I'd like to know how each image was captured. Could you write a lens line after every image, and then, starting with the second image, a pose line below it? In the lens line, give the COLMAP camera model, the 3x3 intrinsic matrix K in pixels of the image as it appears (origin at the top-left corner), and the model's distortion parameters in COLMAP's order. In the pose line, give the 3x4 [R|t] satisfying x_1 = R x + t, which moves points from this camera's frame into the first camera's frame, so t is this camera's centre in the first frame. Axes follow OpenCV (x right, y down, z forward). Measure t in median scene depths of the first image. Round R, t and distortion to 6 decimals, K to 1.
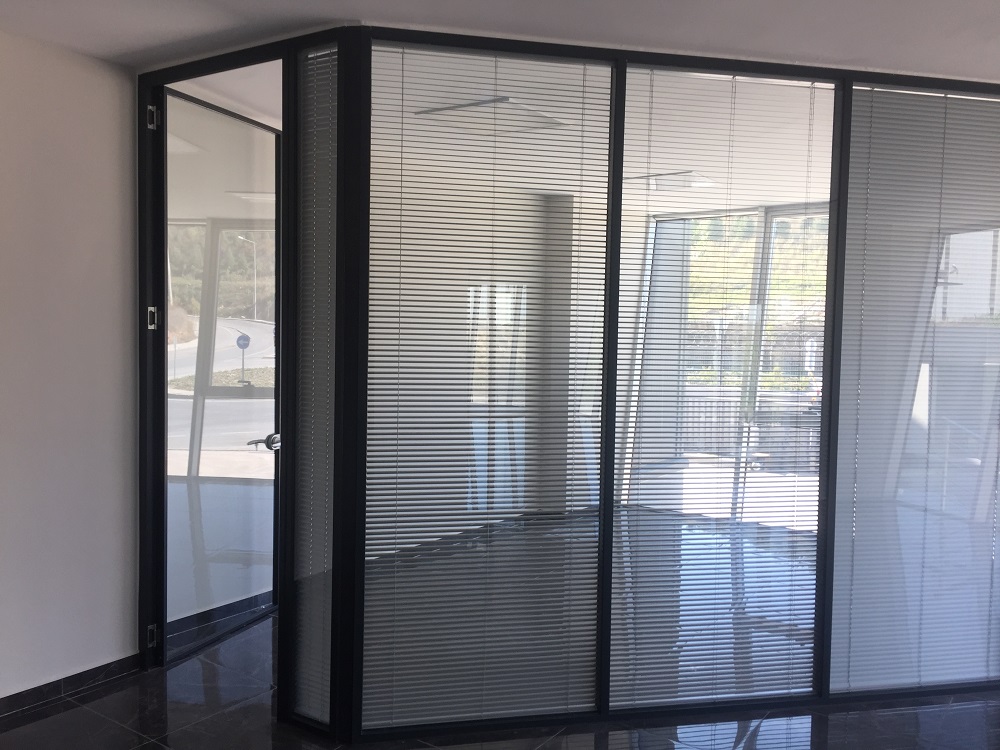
lens RADIAL K [[851.2, 0, 483.1], [0, 851.2, 371.9], [0, 0, 1]] dist [0.031664, -0.014512]
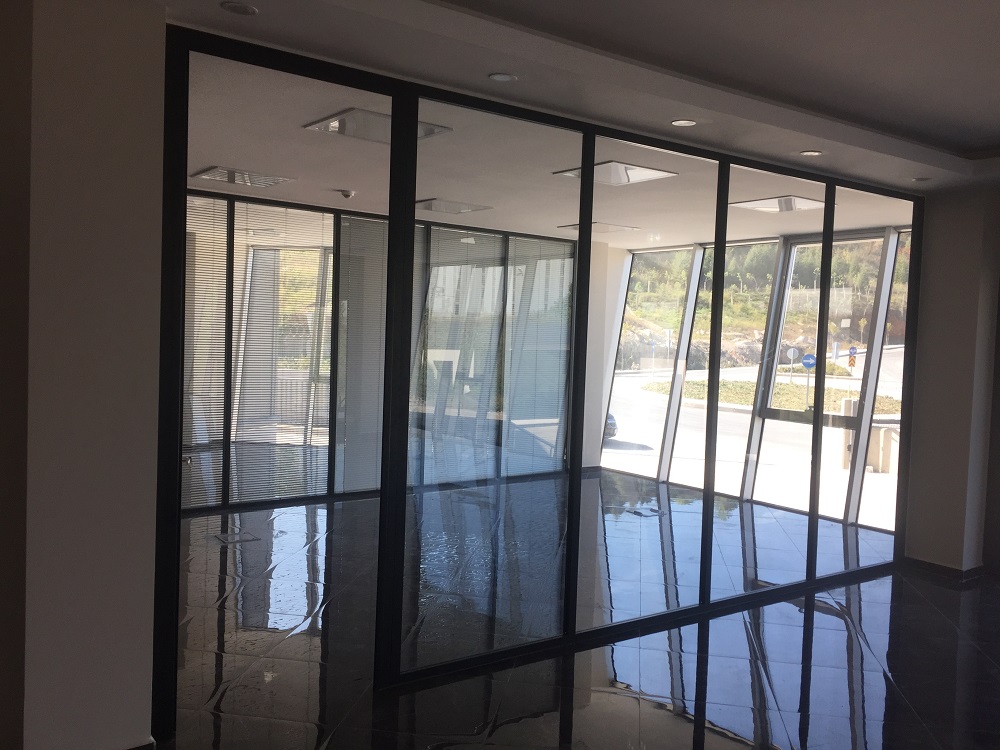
lens RADIAL K [[851.2, 0, 483.1], [0, 851.2, 371.9], [0, 0, 1]] dist [0.031664, -0.014512]
pose [[0.897851, -0.011349, 0.440154, -0.107665], [0.005293, 0.999874, 0.014985, 0.016130], [-0.440268, -0.011124, 0.897797, -0.584039]]
